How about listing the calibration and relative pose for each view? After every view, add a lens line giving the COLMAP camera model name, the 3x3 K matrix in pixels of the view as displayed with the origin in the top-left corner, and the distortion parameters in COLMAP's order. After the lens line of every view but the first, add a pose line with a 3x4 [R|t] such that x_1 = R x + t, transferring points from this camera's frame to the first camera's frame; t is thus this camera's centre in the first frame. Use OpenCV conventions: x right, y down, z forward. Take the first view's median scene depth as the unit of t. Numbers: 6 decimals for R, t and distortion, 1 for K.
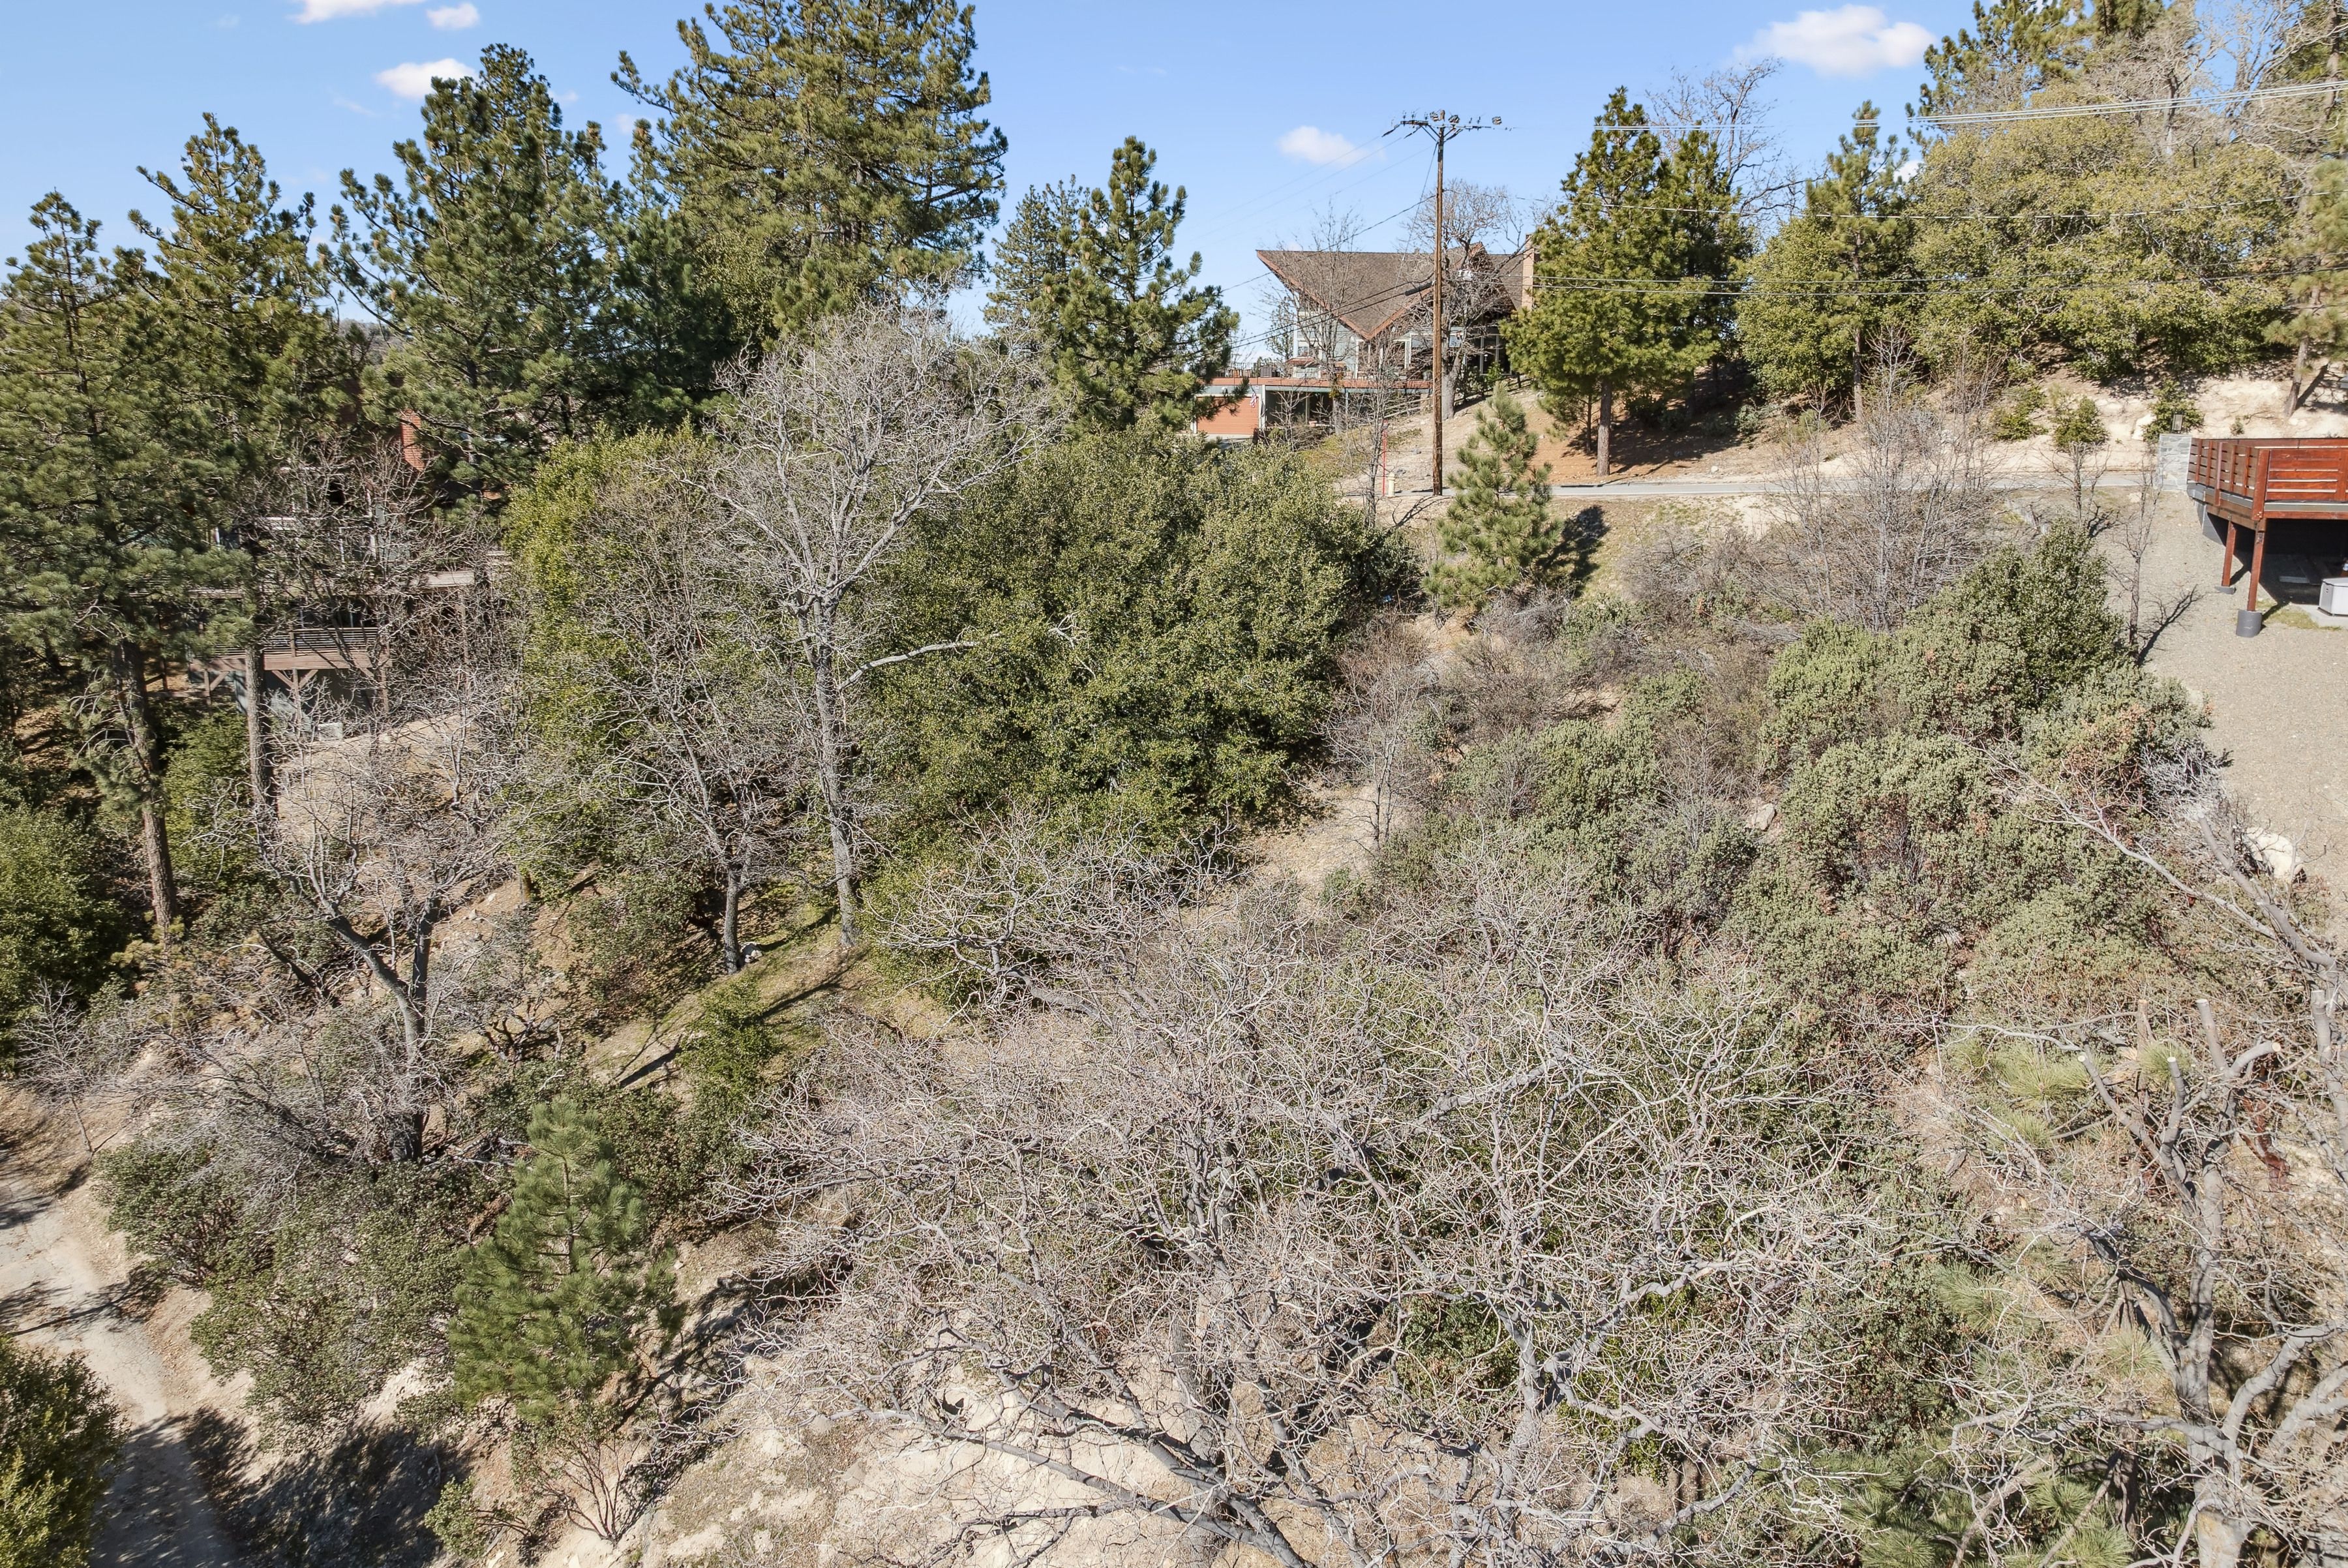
lens RADIAL K [[1673.9, 0, 1180.0], [0, 1673.9, 783.7], [0, 0, 1]] dist [-0.028873, 0.004222]
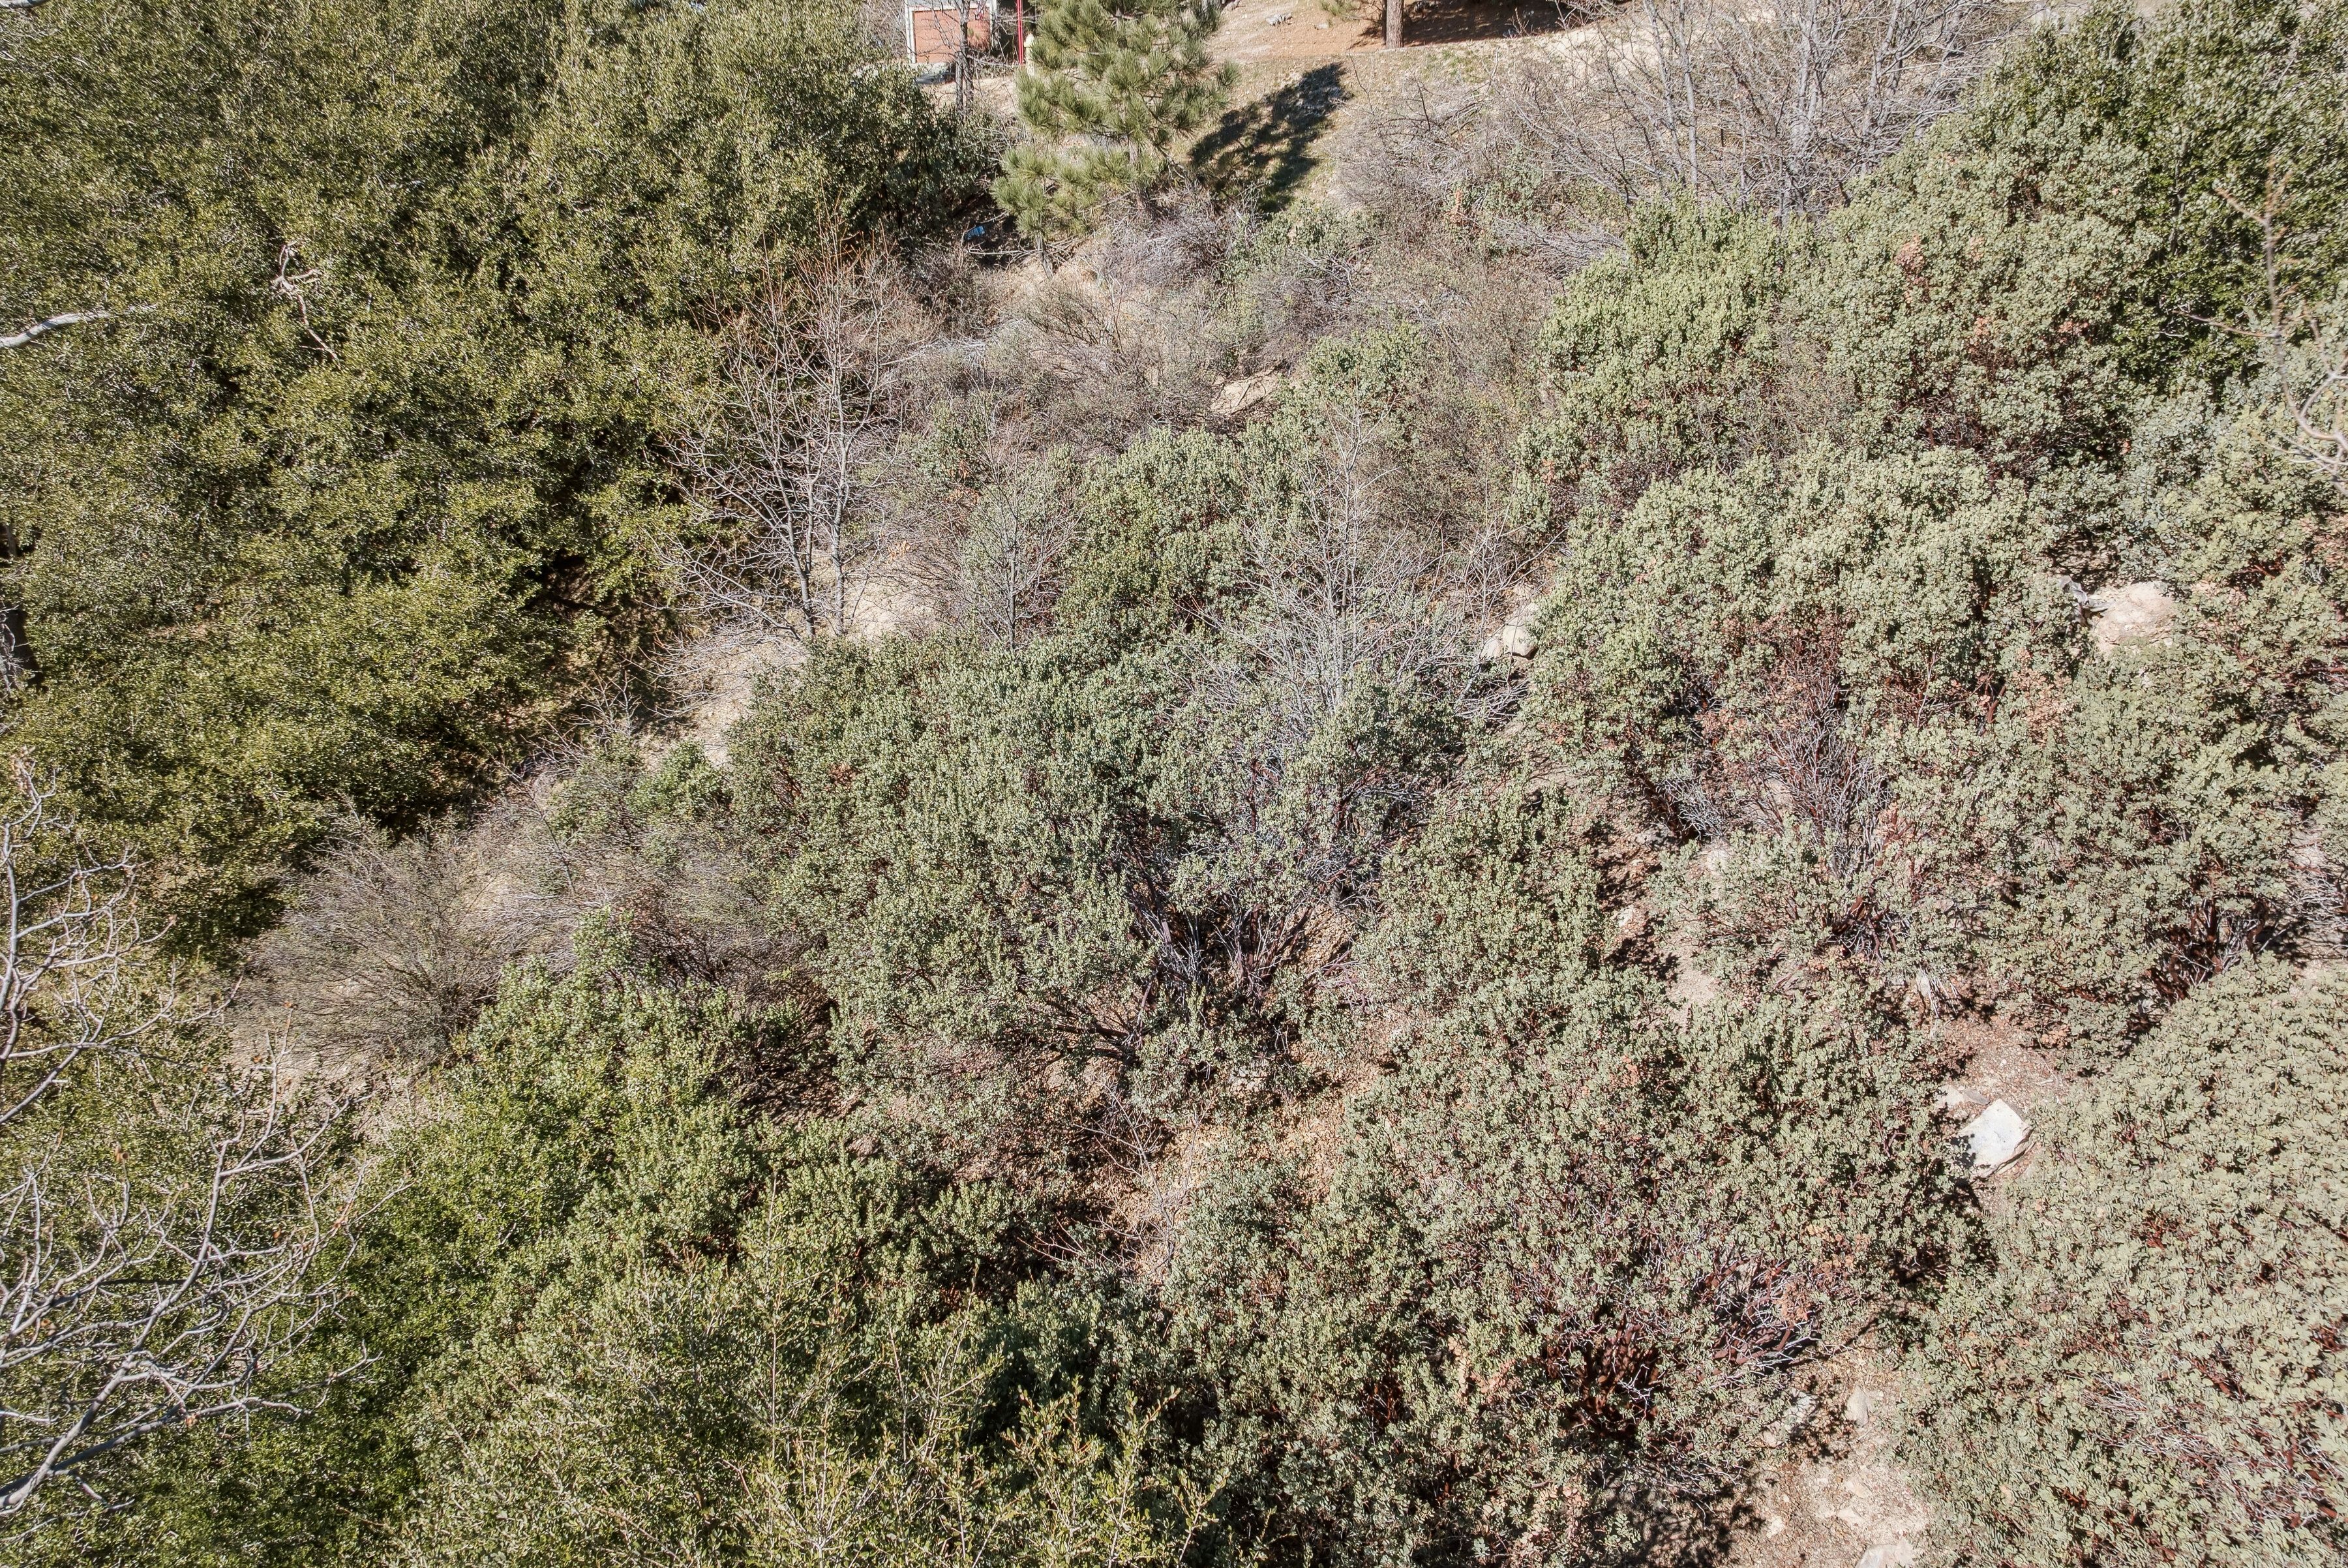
lens RADIAL K [[1470.6, 0, 1174.0], [0, 1470.6, 784.0], [0, 0, 1]] dist [-0.021589, 0.000218]
pose [[0.999809, -0.017716, 0.008271, 0.259654], [0.015833, 0.981834, 0.189080, -0.018490], [-0.011470, -0.188913, 0.981927, 0.615715]]
